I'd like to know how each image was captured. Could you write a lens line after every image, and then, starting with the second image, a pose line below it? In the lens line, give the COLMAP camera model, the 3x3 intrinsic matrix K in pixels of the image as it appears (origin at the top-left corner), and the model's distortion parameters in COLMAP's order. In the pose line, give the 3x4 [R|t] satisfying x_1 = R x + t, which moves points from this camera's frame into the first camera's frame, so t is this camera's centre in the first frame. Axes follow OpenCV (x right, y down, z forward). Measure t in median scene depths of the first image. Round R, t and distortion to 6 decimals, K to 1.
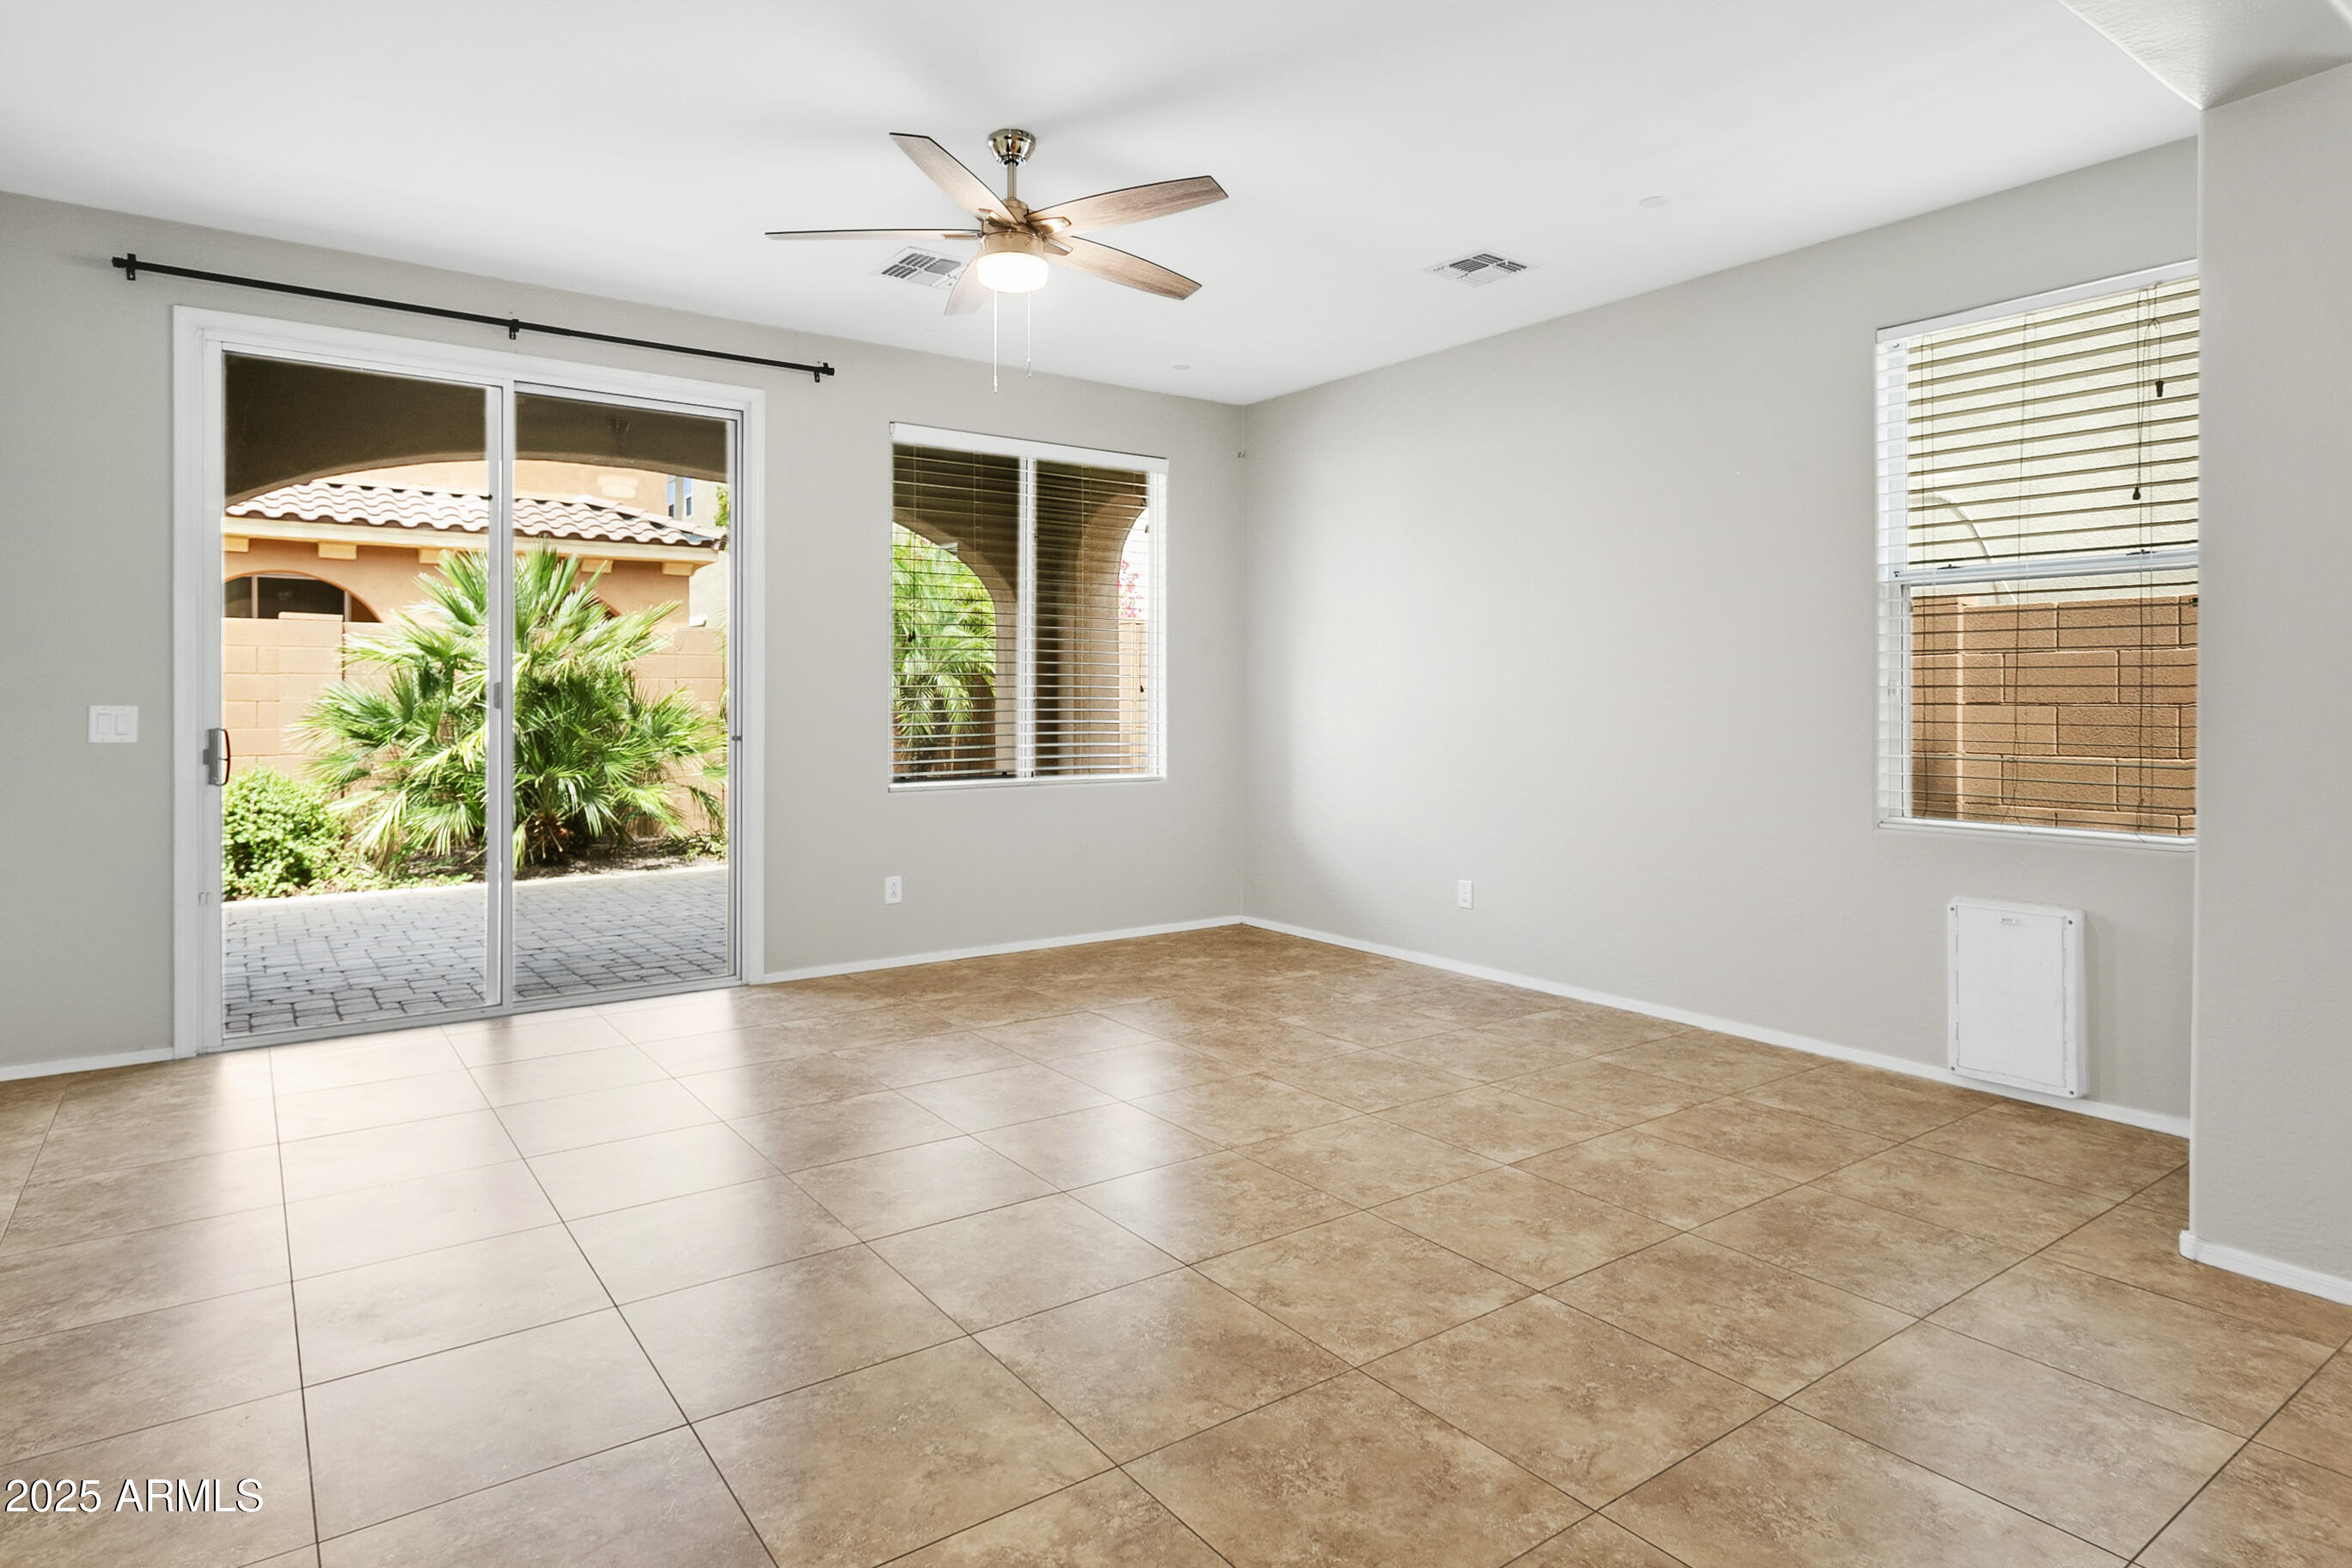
lens RADIAL K [[1302.0, 0, 1171.2], [0, 1302.0, 707.2], [0, 0, 1]] dist [0.000684, -0.000489]
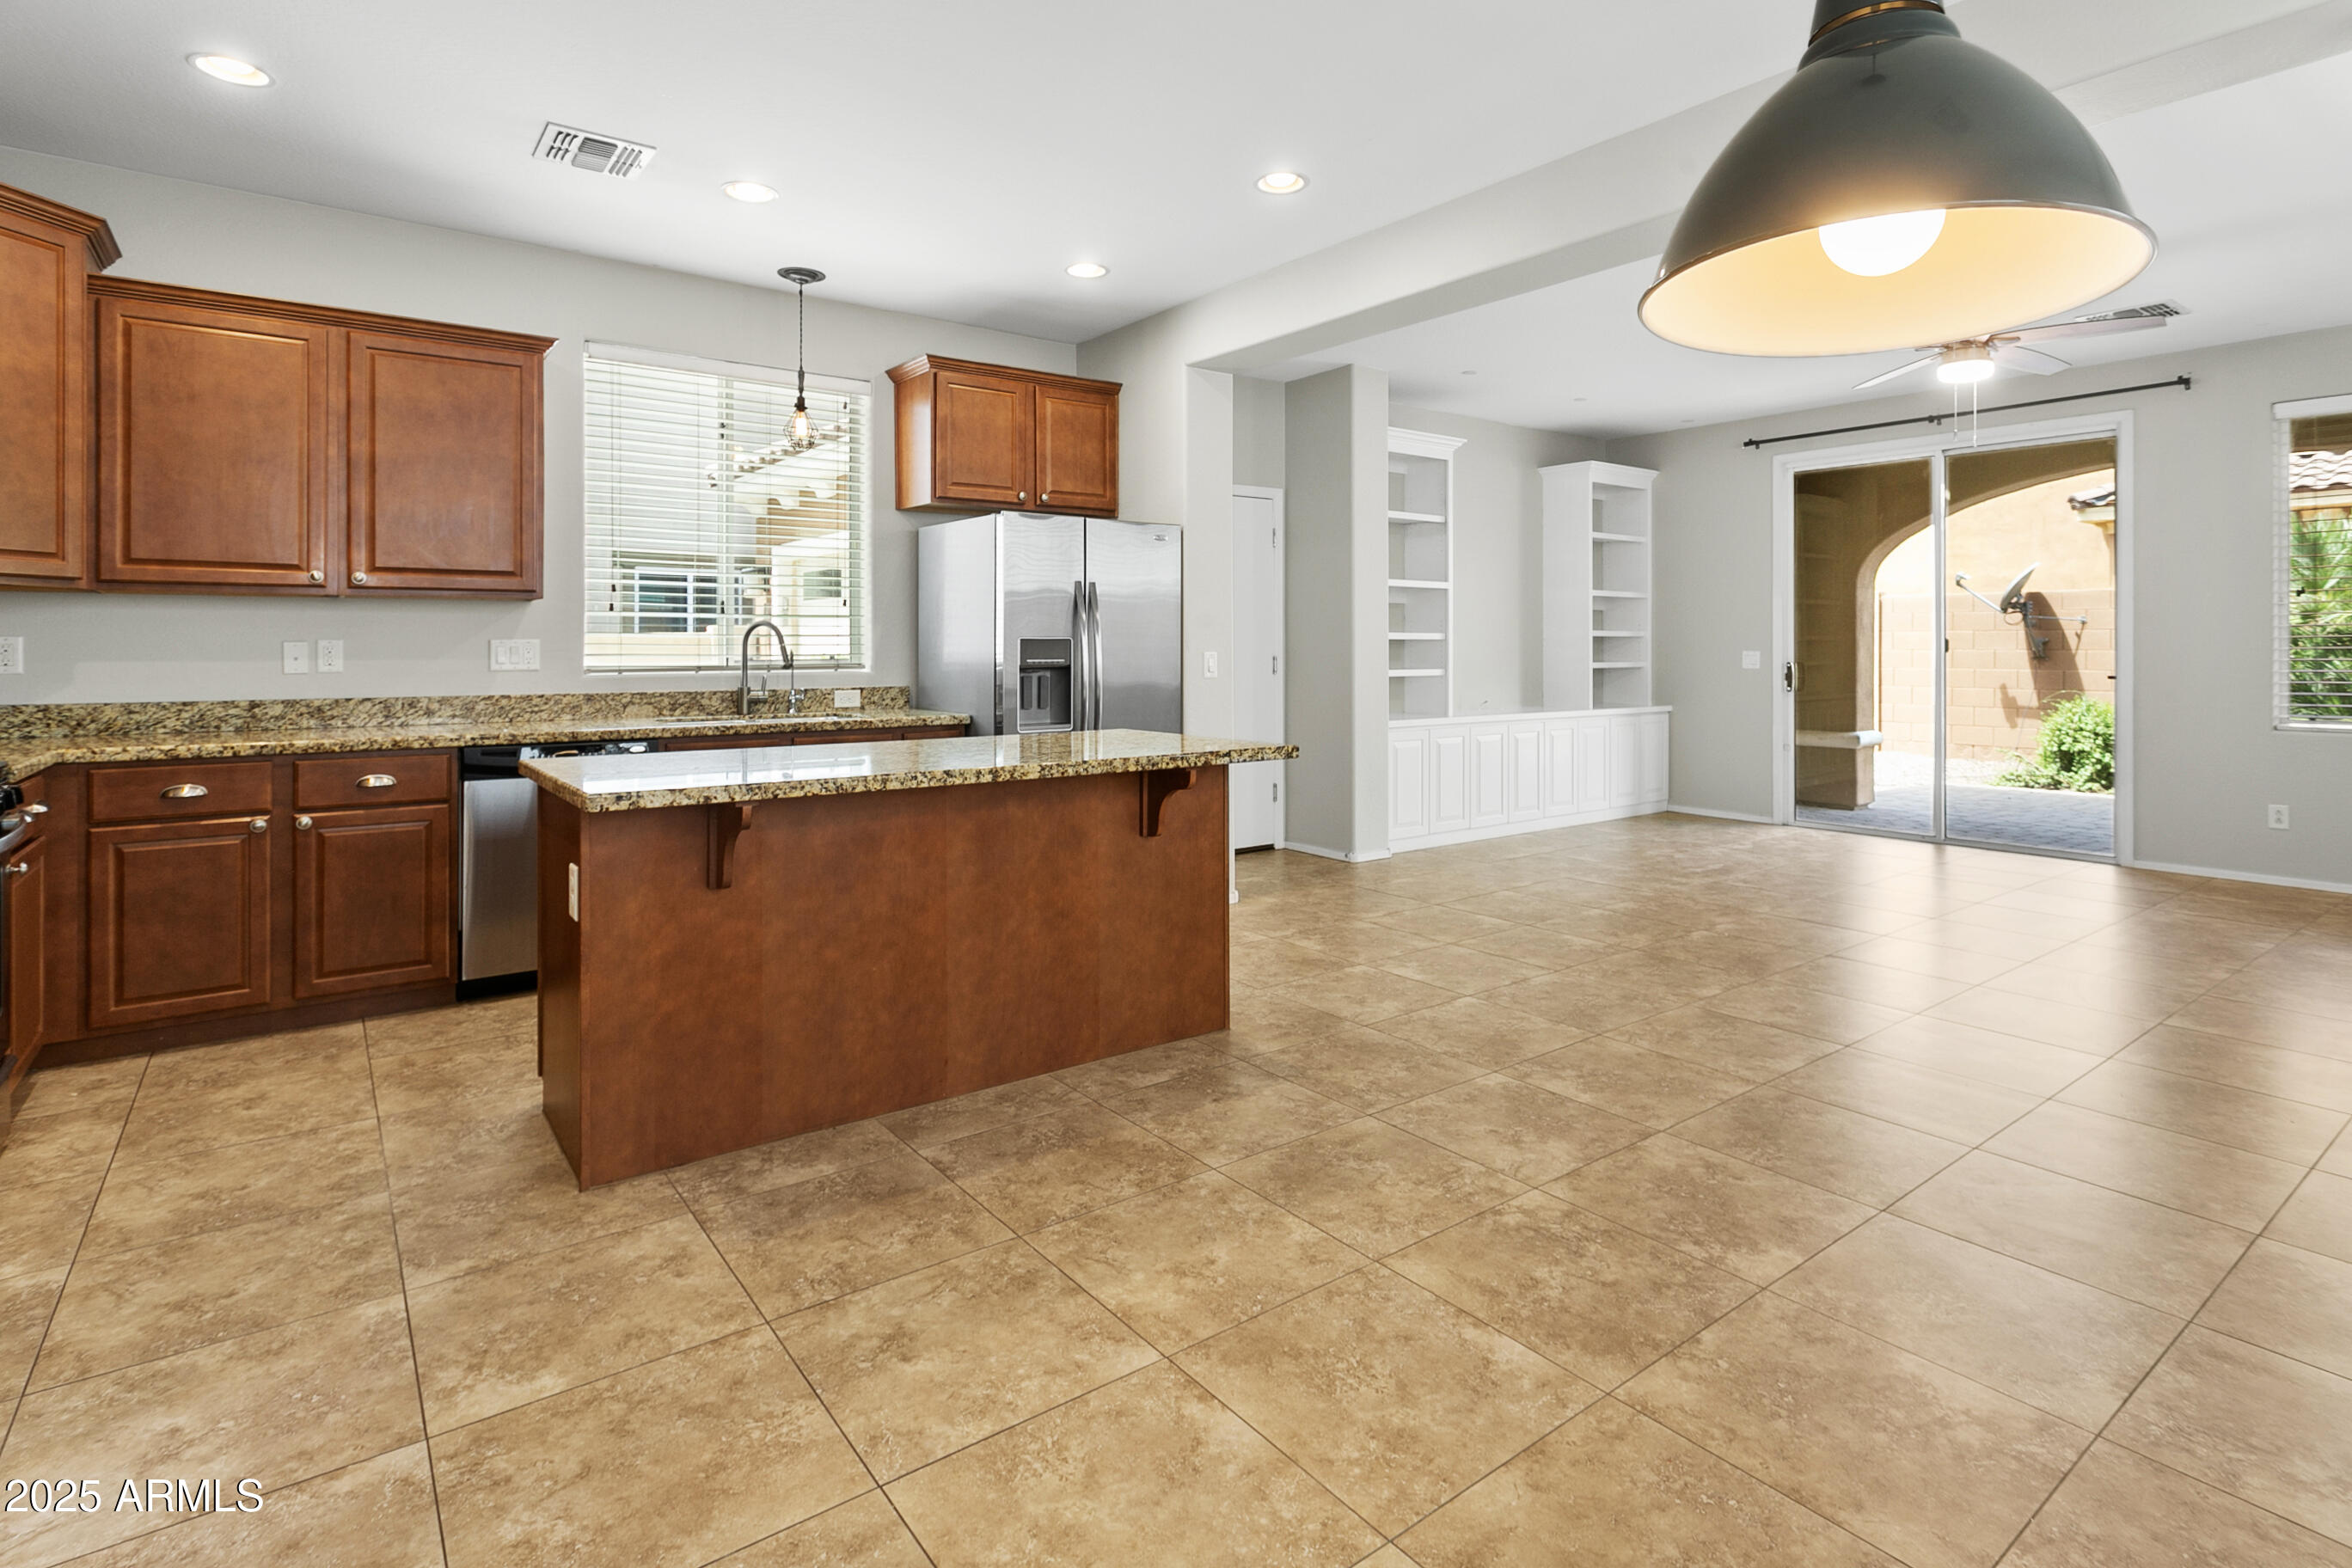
lens RADIAL K [[1158.5, 0, 1173.0], [0, 1158.5, 651.5], [0, 0, 1]] dist [-0.000440, 0.001971]
pose [[0.013508, 0.003306, -0.999903, 0.575764], [-0.008415, 0.999959, 0.003193, 0.001379], [0.999873, 0.008371, 0.013535, 0.016022]]
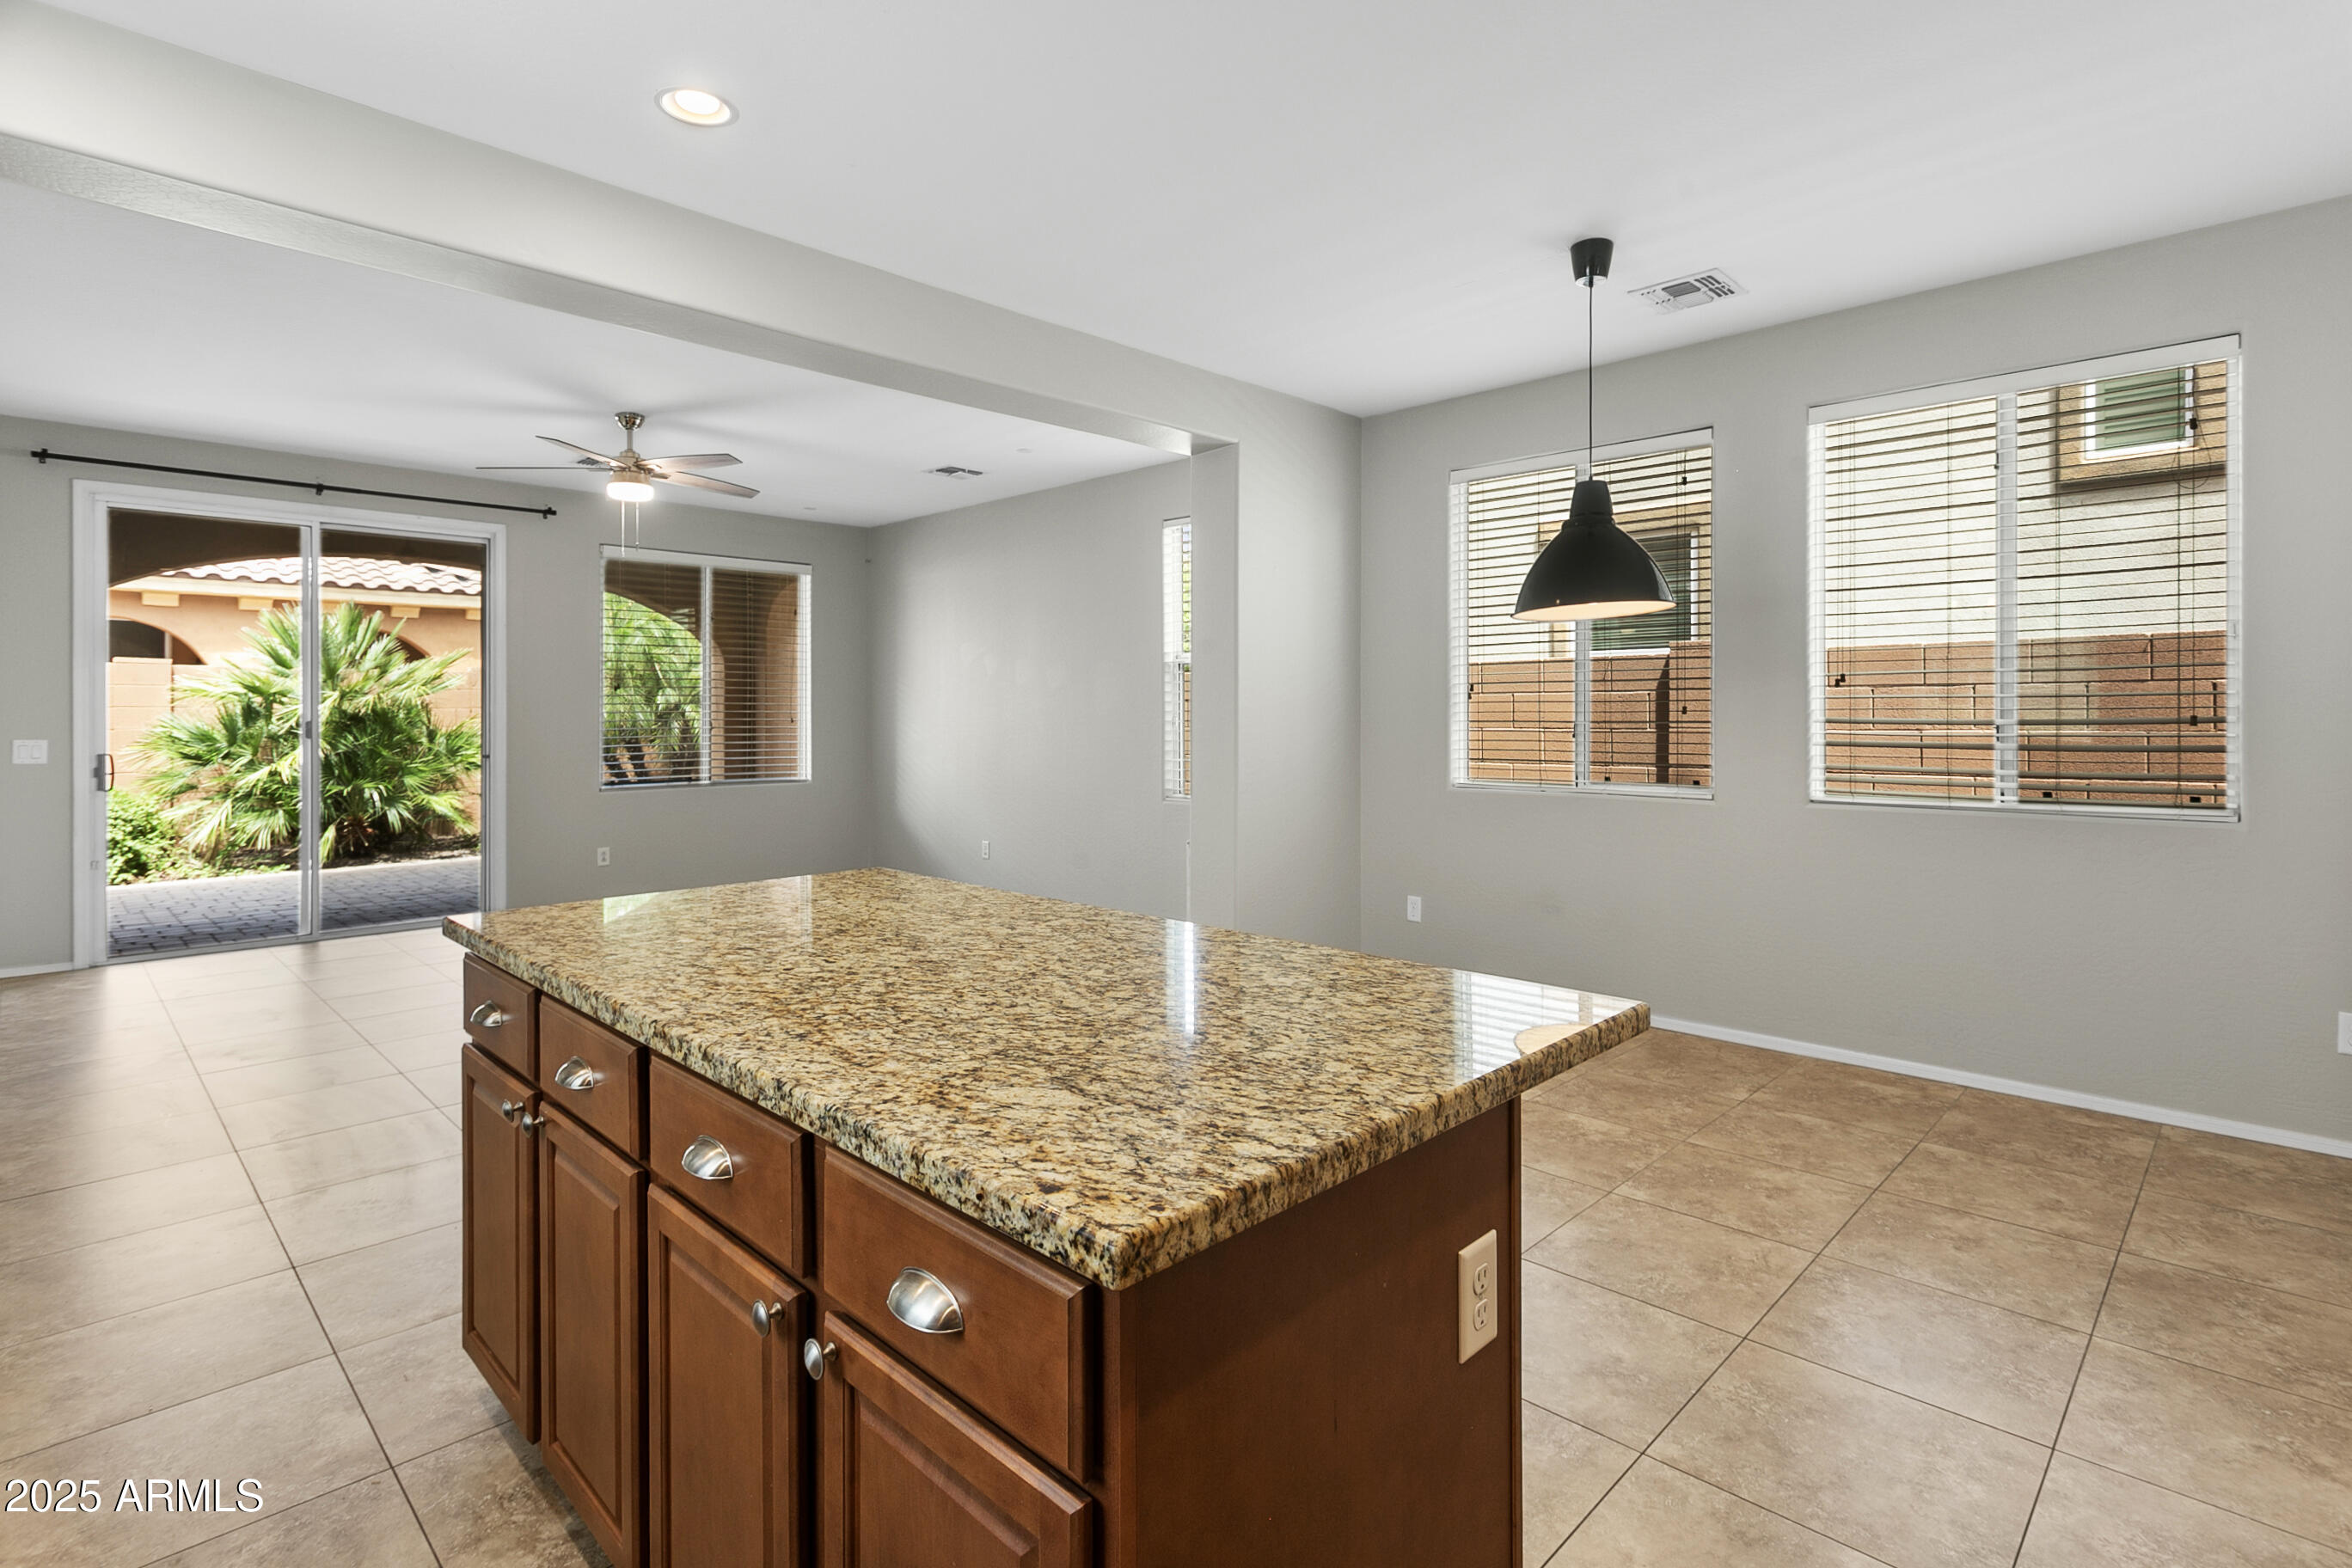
lens RADIAL K [[1158.5, 0, 1182.6], [0, 1158.5, 716.1], [0, 0, 1]] dist [-0.000440, 0.001971]
pose [[0.986390, -0.004911, 0.164349, 0.165733], [0.005772, 0.999972, -0.004767, -0.007944], [-0.164321, 0.005651, 0.986391, -0.311916]]
